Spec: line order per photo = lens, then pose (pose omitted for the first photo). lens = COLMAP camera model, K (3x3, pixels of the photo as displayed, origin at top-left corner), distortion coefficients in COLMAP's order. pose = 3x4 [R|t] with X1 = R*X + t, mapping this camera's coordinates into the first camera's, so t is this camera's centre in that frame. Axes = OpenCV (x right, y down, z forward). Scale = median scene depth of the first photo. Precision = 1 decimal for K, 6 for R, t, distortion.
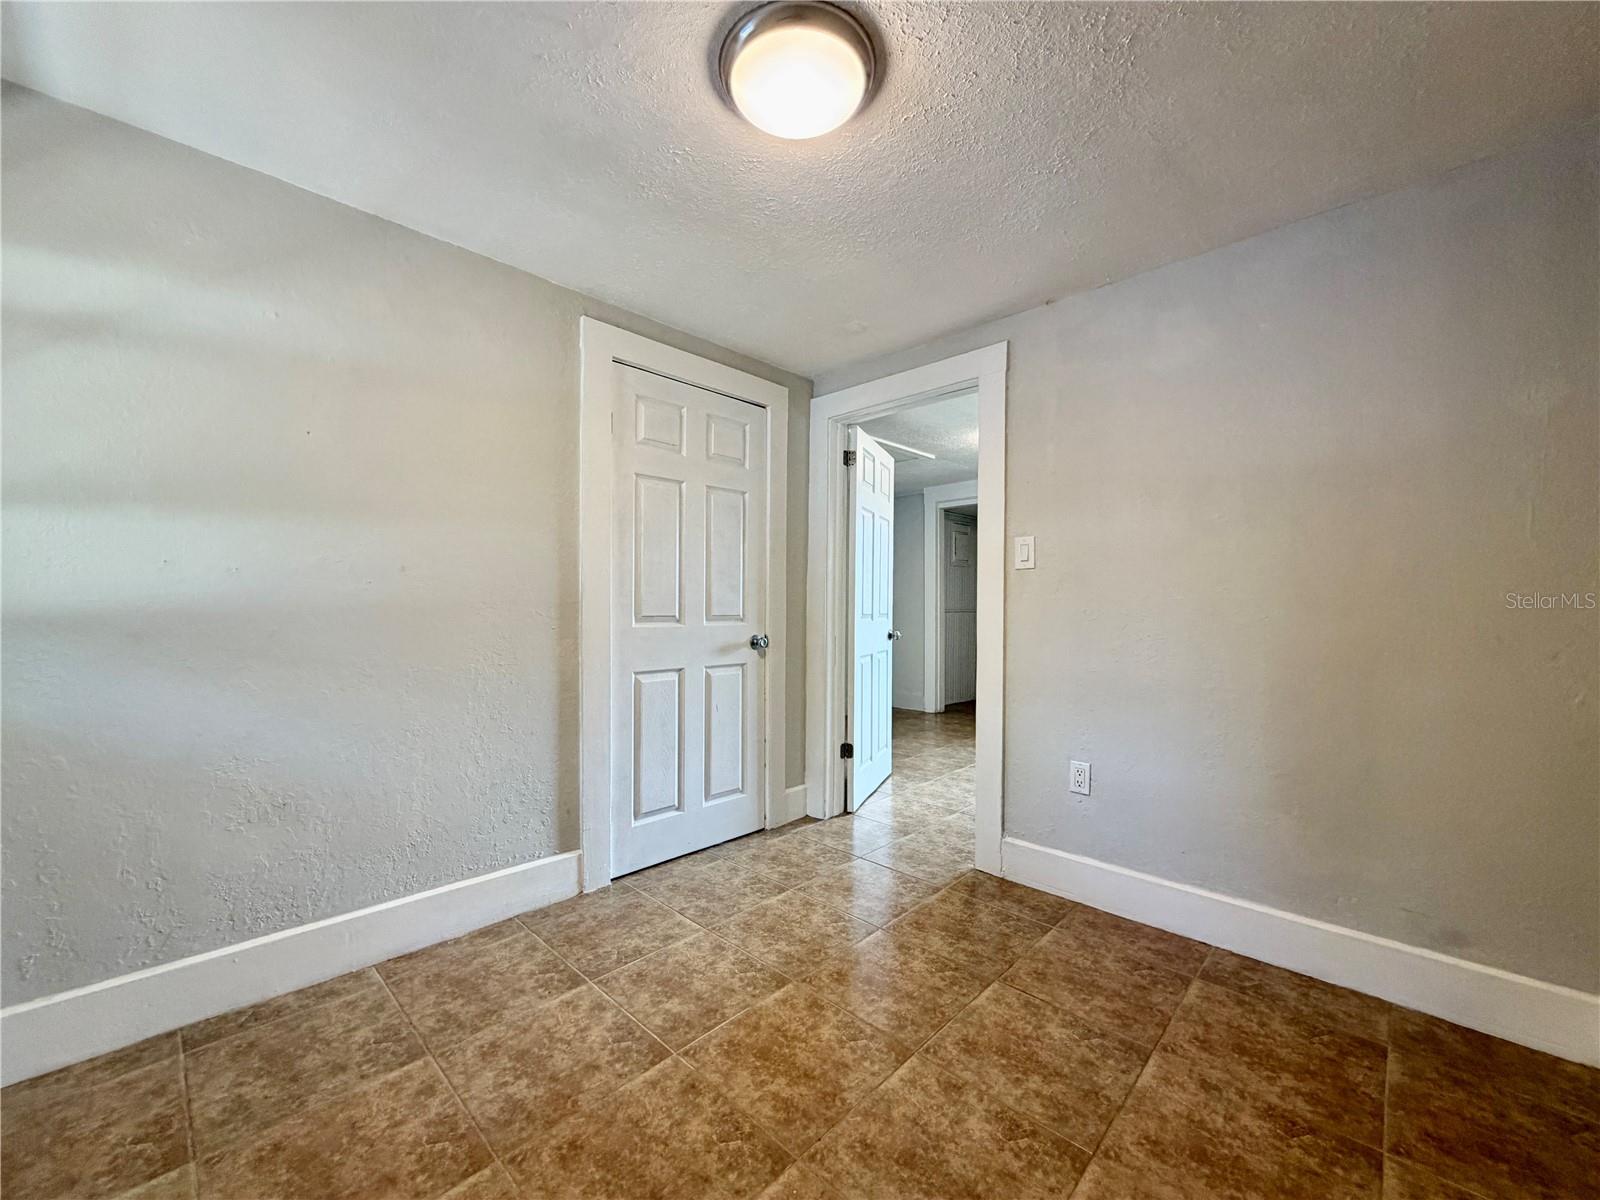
lens RADIAL K [[635.6, 0, 802.3], [0, 635.6, 607.5], [0, 0, 1]] dist [-0.002148, 0.000140]
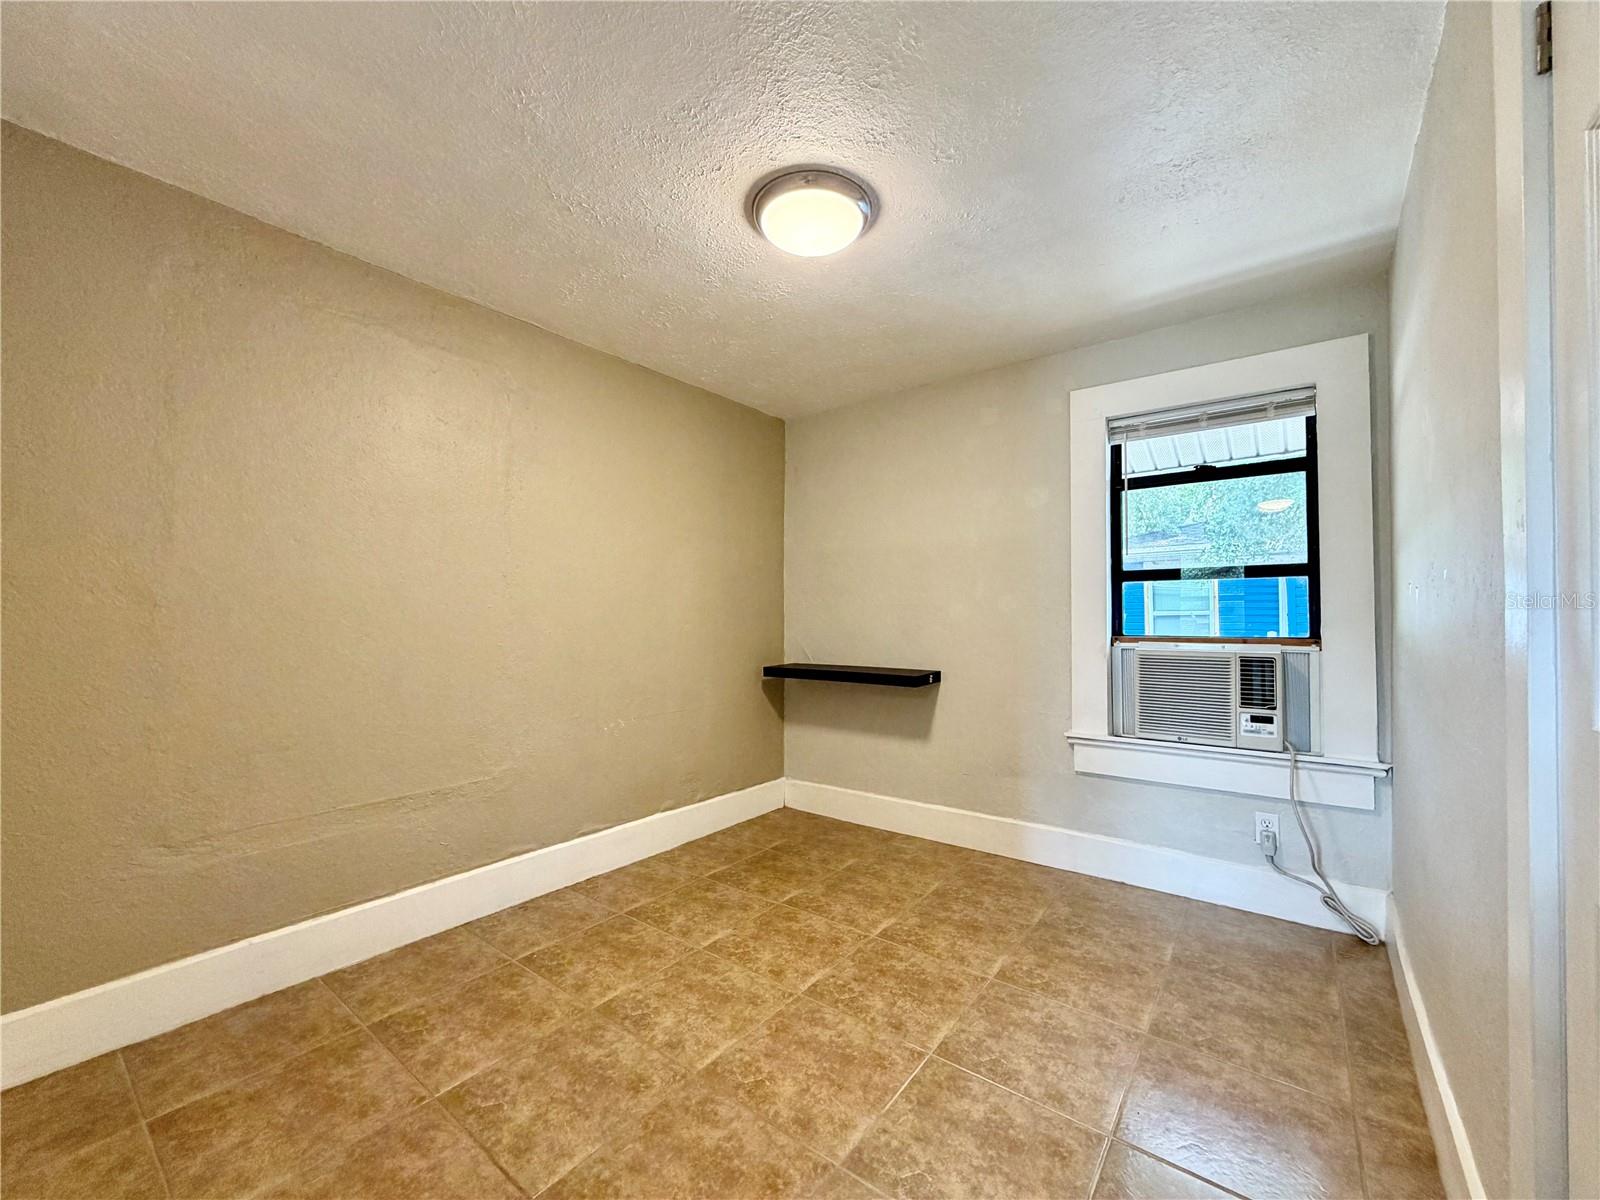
lens RADIAL K [[635.6, 0, 804.6], [0, 635.6, 601.7], [0, 0, 1]] dist [-0.002148, 0.000140]
pose [[-0.993764, -0.009940, -0.111061, 0.128152], [-0.008425, 0.999865, -0.014100, -0.020307], [0.111186, -0.013076, -0.993714, 2.019186]]
